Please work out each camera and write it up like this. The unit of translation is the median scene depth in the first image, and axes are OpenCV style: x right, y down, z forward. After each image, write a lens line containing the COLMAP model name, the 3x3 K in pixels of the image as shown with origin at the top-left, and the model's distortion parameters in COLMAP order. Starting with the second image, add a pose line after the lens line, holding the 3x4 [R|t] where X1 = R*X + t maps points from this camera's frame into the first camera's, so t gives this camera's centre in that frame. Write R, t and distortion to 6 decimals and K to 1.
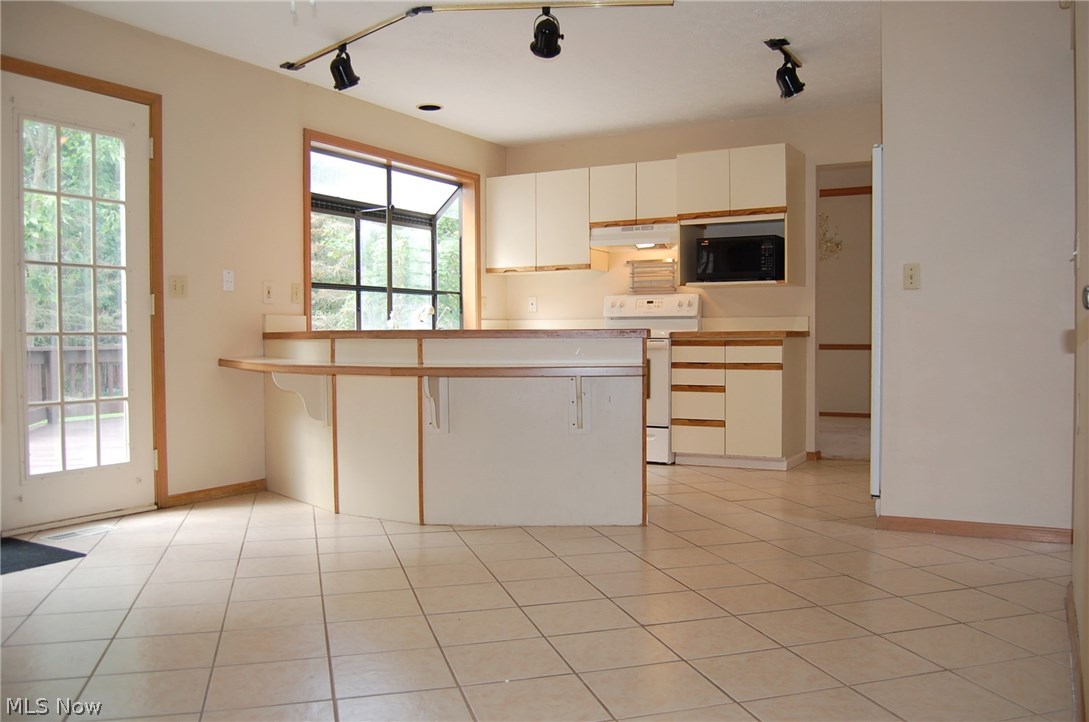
lens RADIAL K [[842.9, 0, 511.7], [0, 842.9, 359.4], [0, 0, 1]] dist [-0.029885, 0.002439]
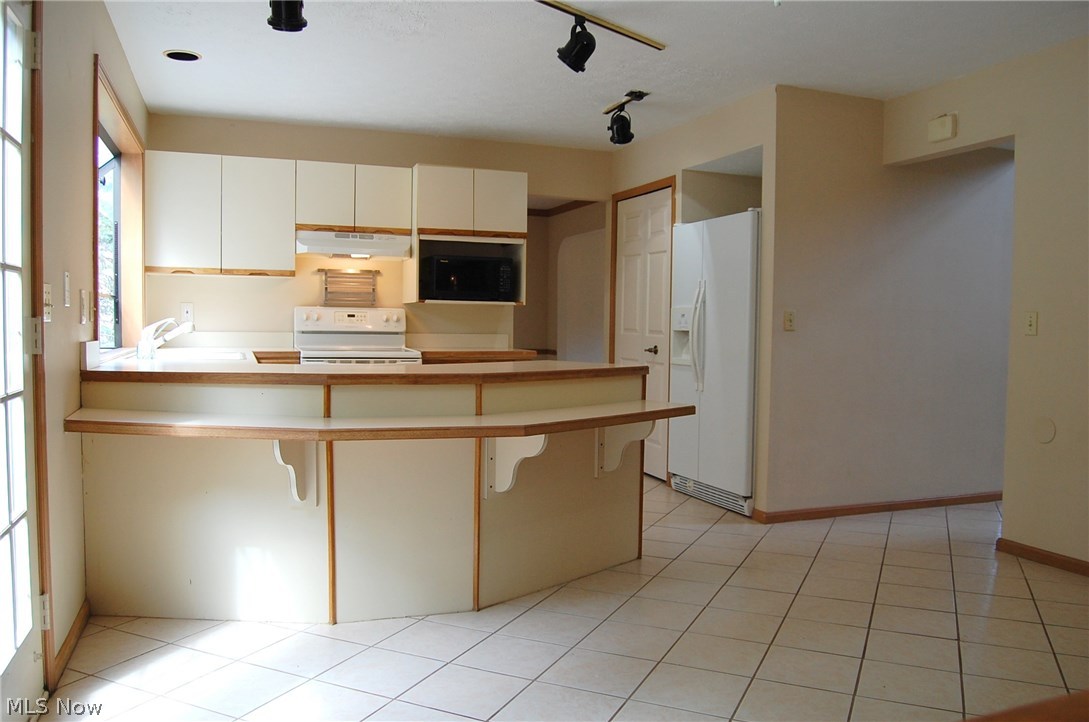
lens RADIAL K [[842.9, 0, 511.7], [0, 842.9, 359.4], [0, 0, 1]] dist [-0.029885, 0.002439]
pose [[0.671441, -0.021196, 0.740755, -0.414953], [0.008870, 0.999749, 0.020567, -0.039061], [-0.741005, -0.007239, 0.671460, 0.259117]]
